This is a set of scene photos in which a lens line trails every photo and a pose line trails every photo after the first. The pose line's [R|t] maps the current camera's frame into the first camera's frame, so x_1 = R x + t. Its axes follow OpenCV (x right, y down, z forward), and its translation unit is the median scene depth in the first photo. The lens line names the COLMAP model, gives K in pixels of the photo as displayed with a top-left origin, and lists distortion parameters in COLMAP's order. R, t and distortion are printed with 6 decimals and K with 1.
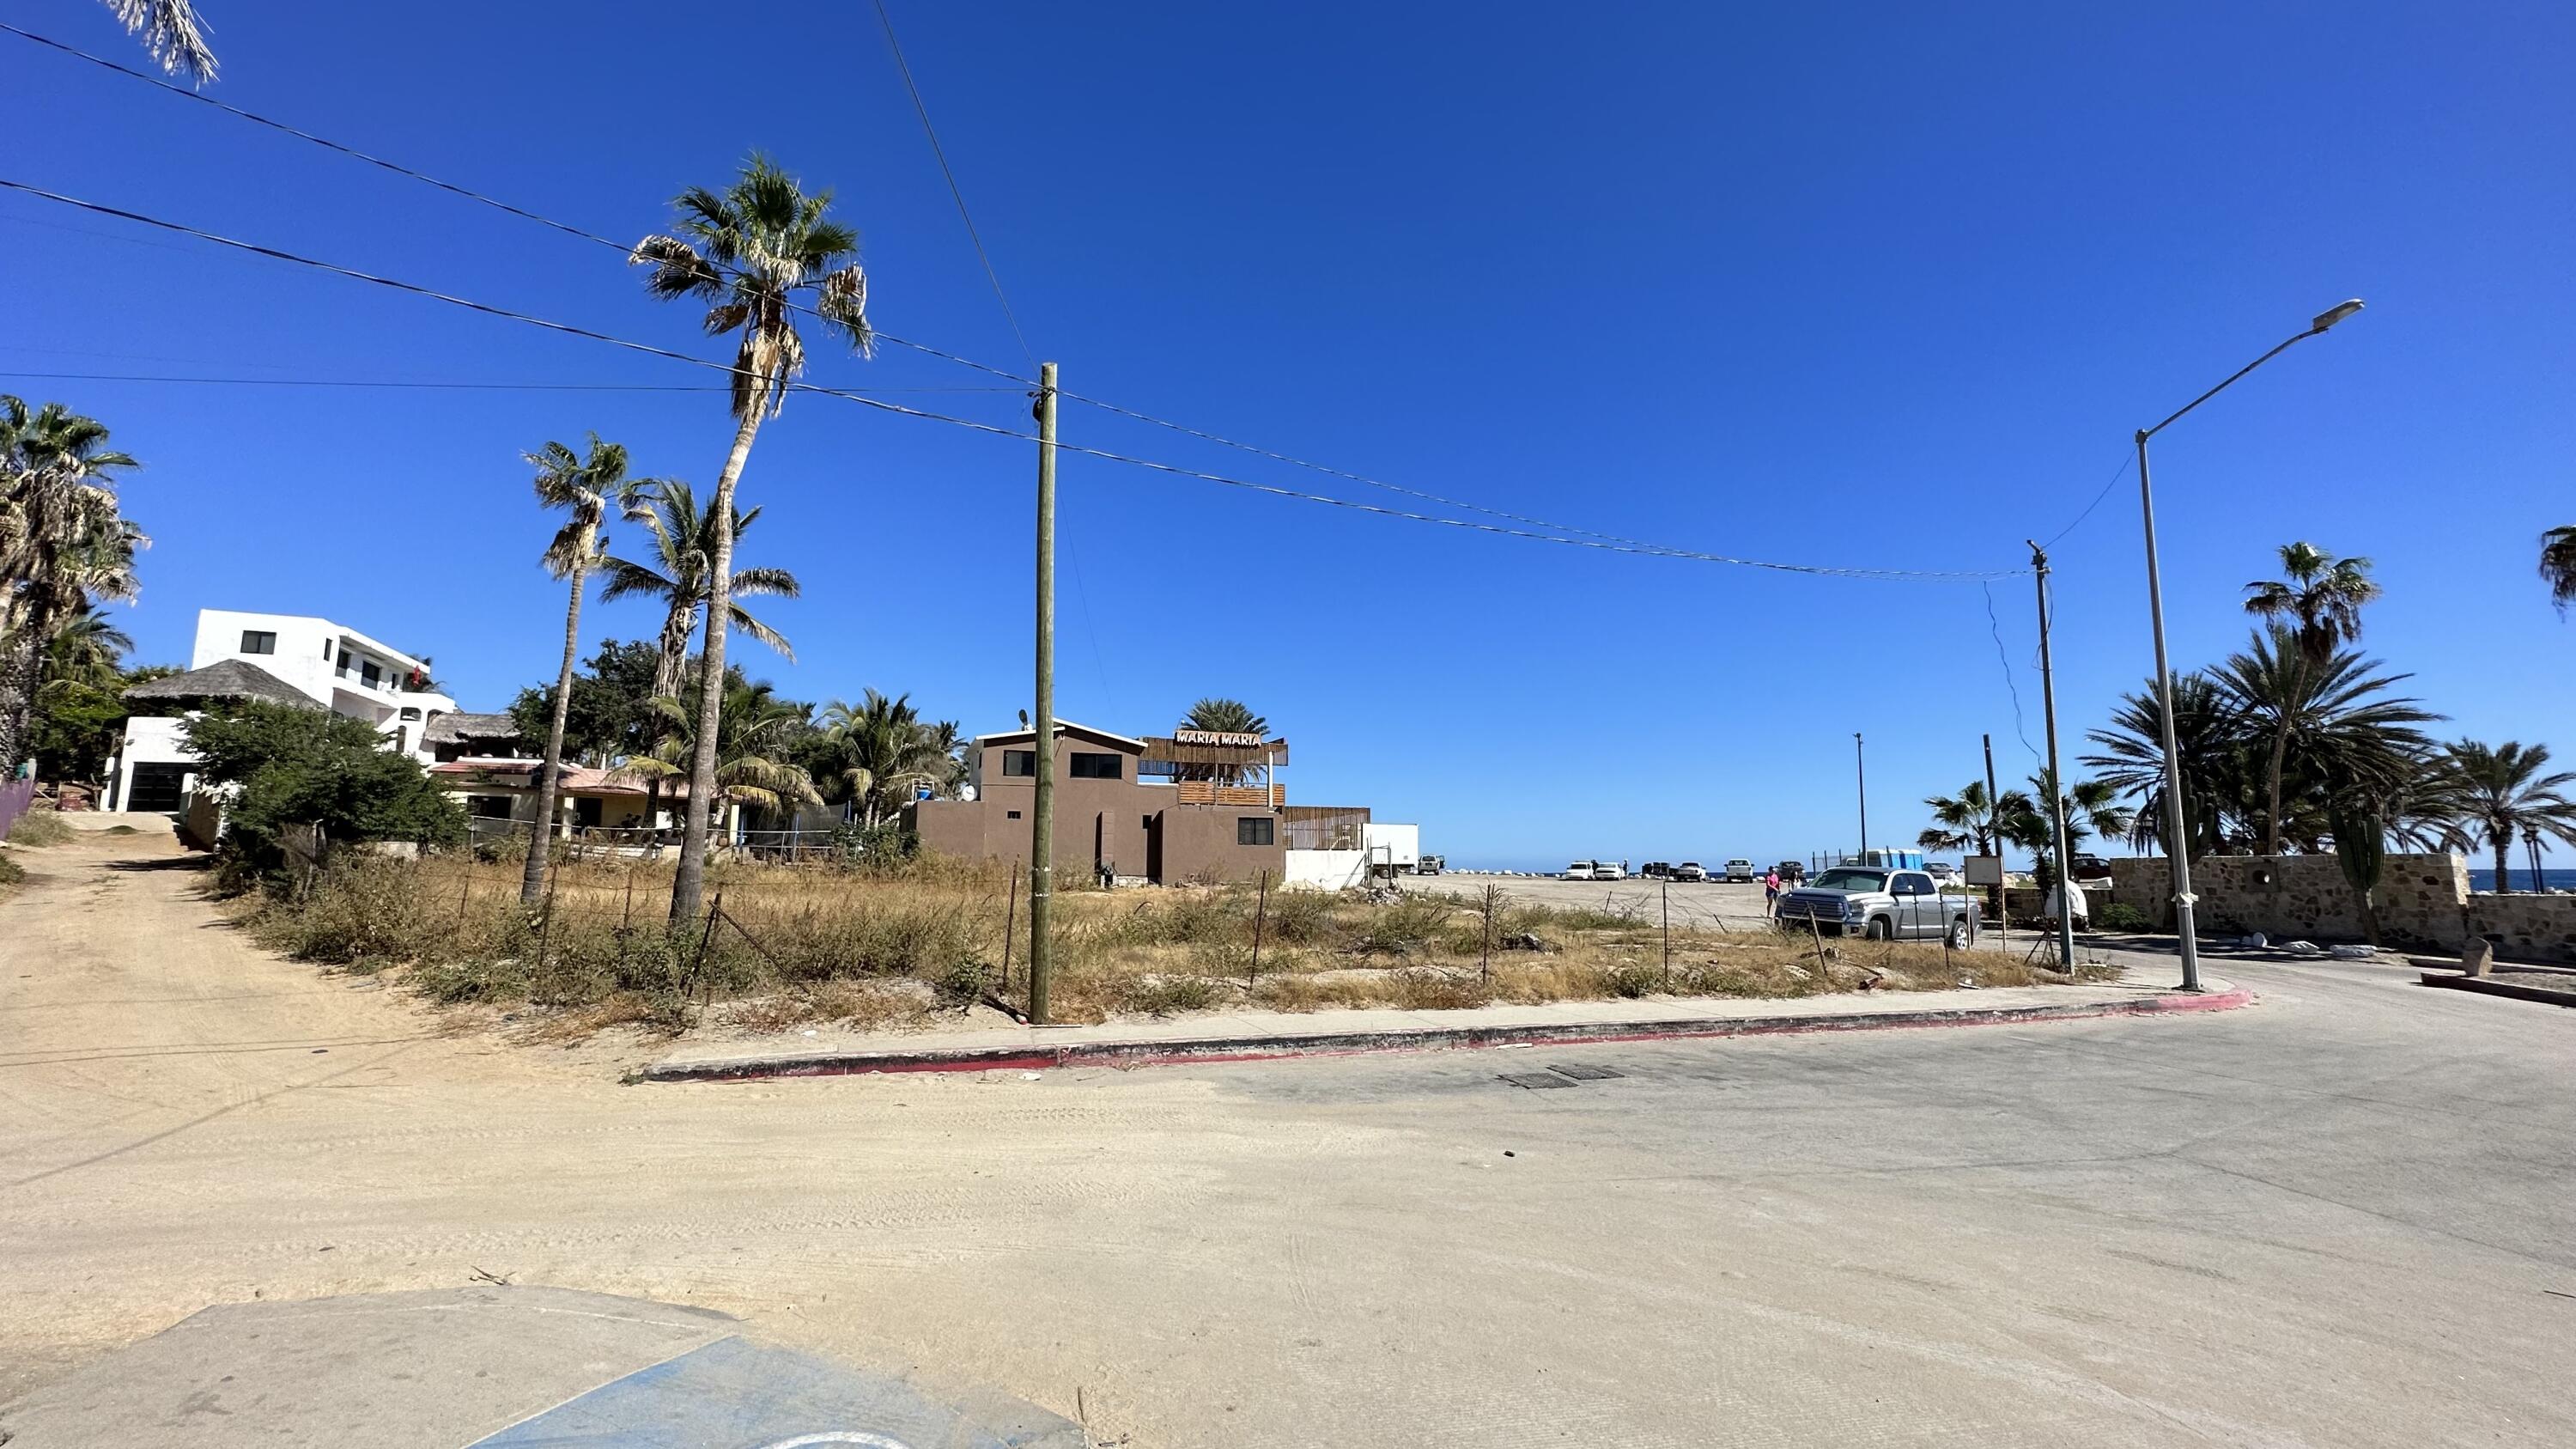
lens RADIAL K [[1029.5, 0, 1291.0], [0, 1029.5, 721.5], [0, 0, 1]] dist [-0.002096, 0.000071]
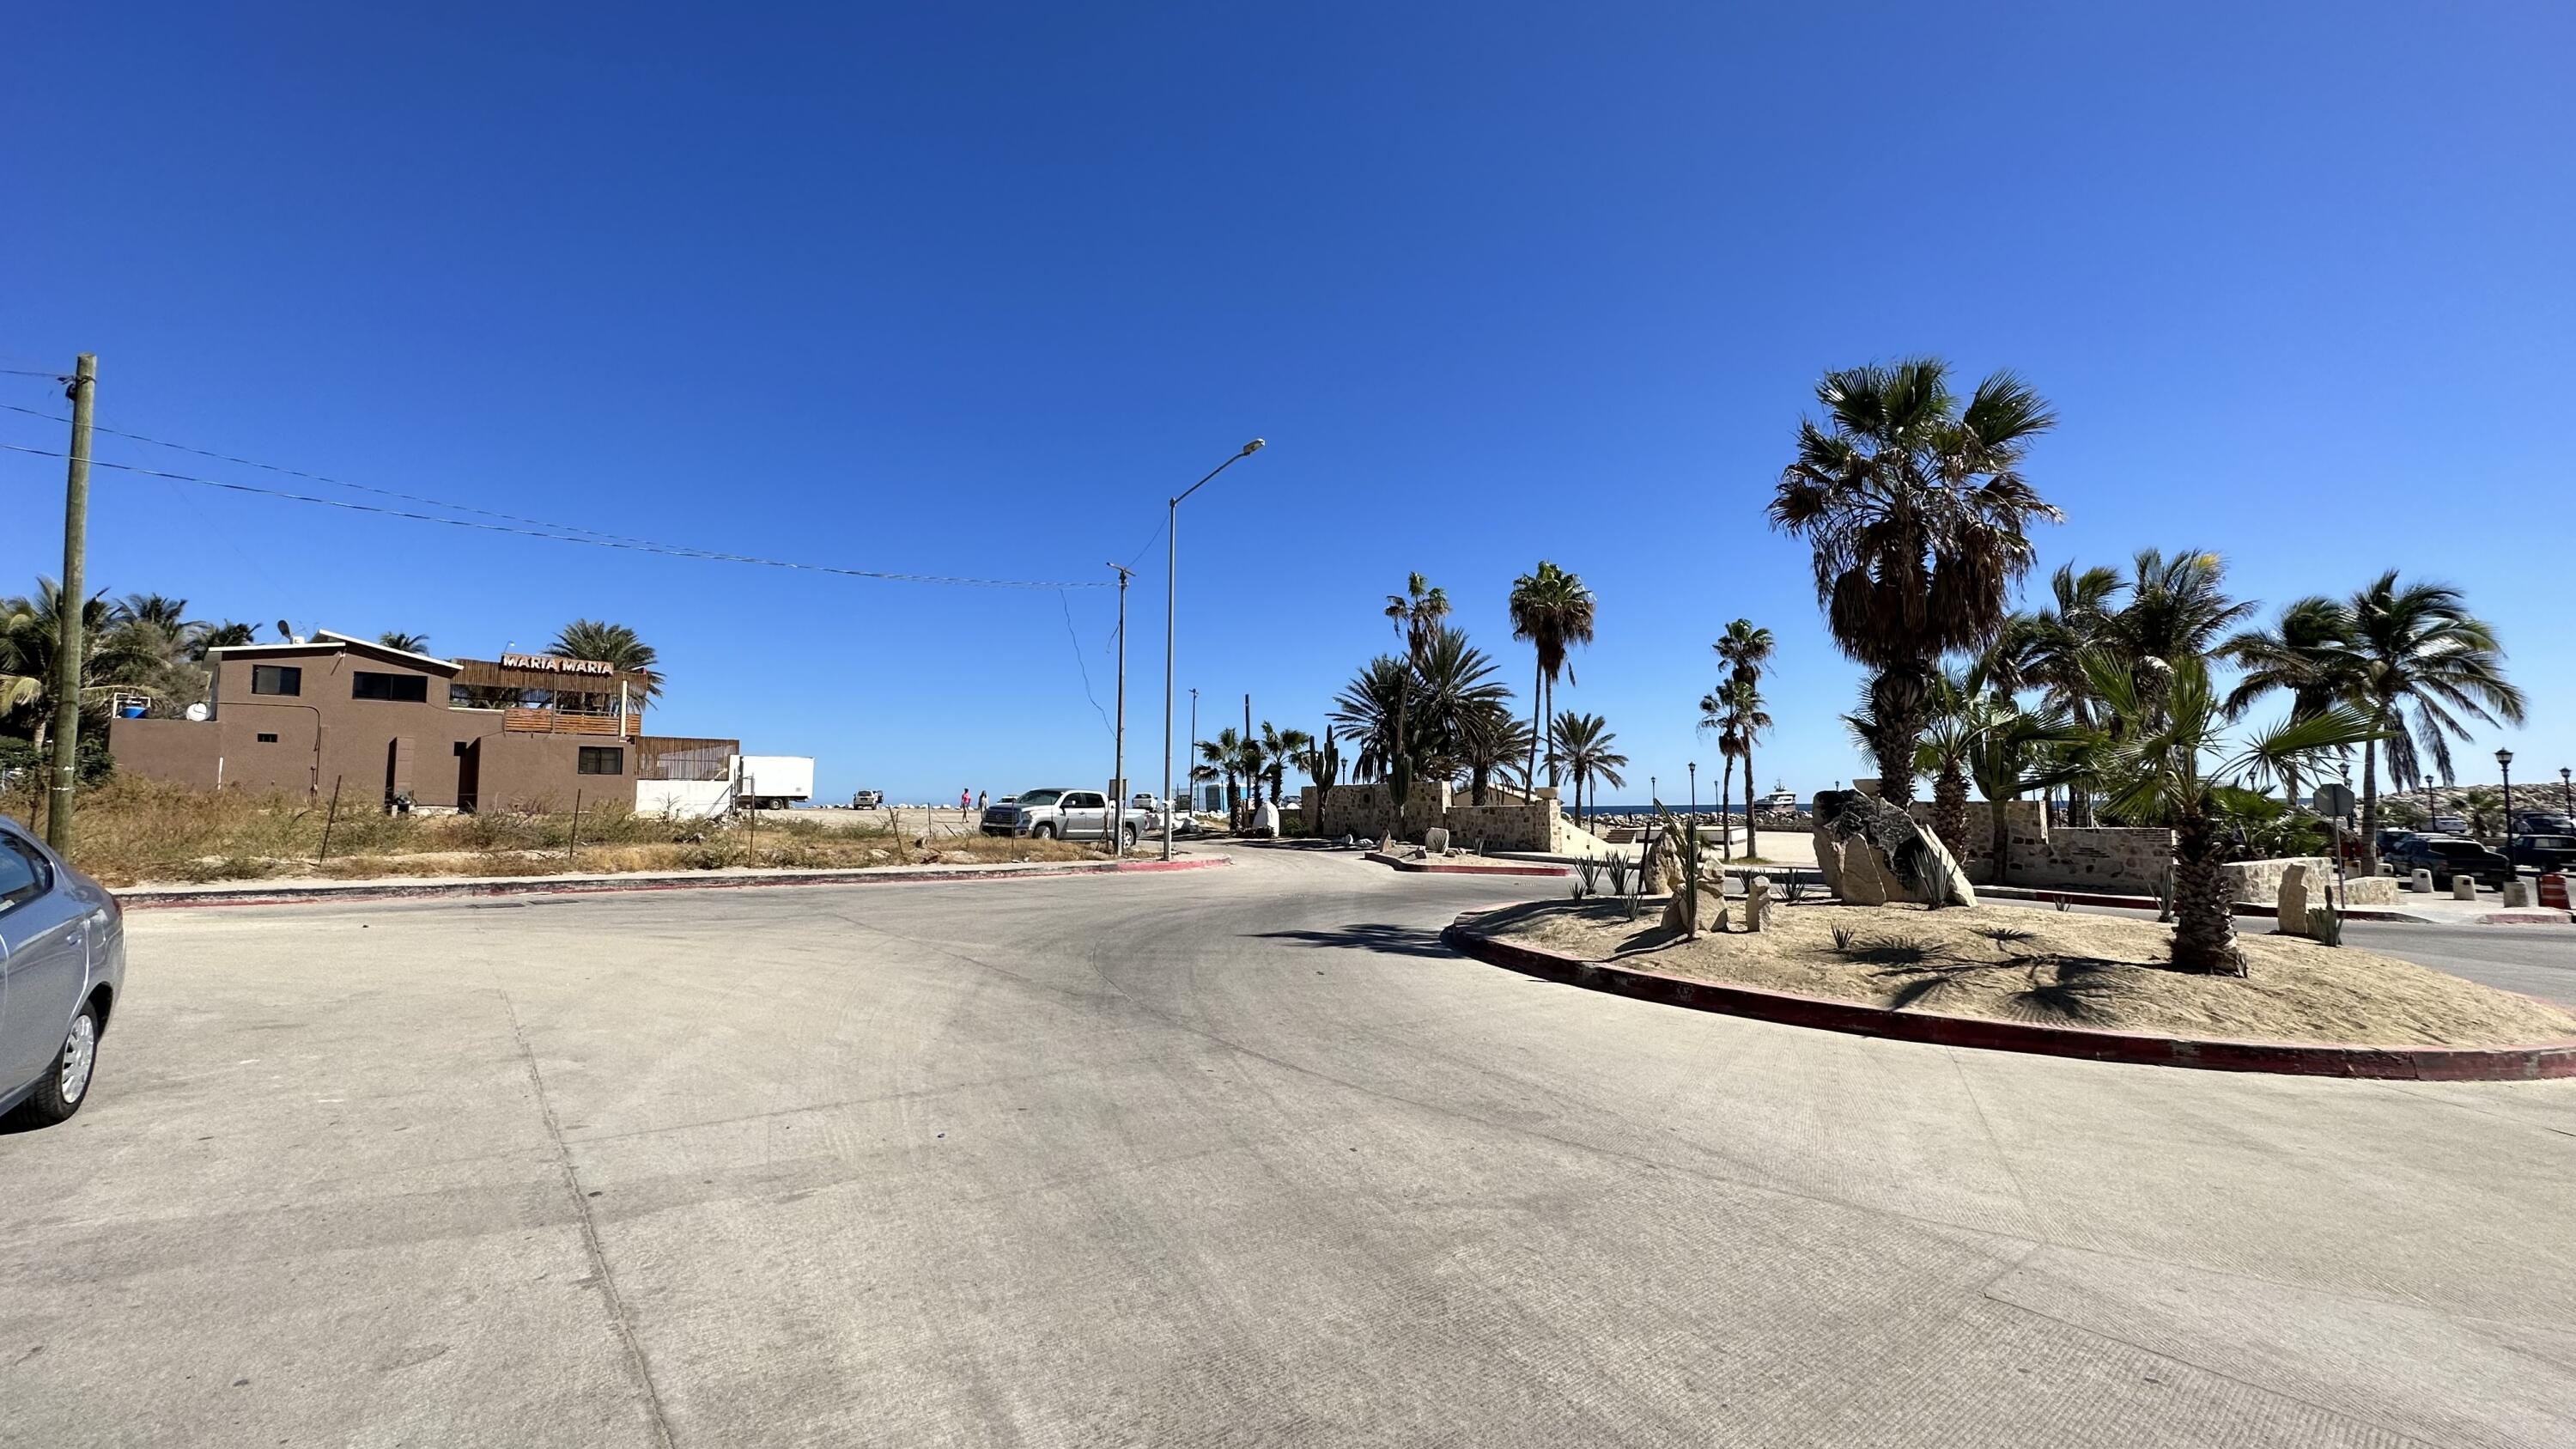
lens RADIAL K [[1029.5, 0, 1298.1], [0, 1029.5, 721.9], [0, 0, 1]] dist [-0.002096, 0.000071]
pose [[0.894110, 0.030347, 0.446817, 0.127105], [-0.055901, 0.997461, 0.044117, -0.012172], [-0.444344, -0.064423, 0.893537, -0.184554]]
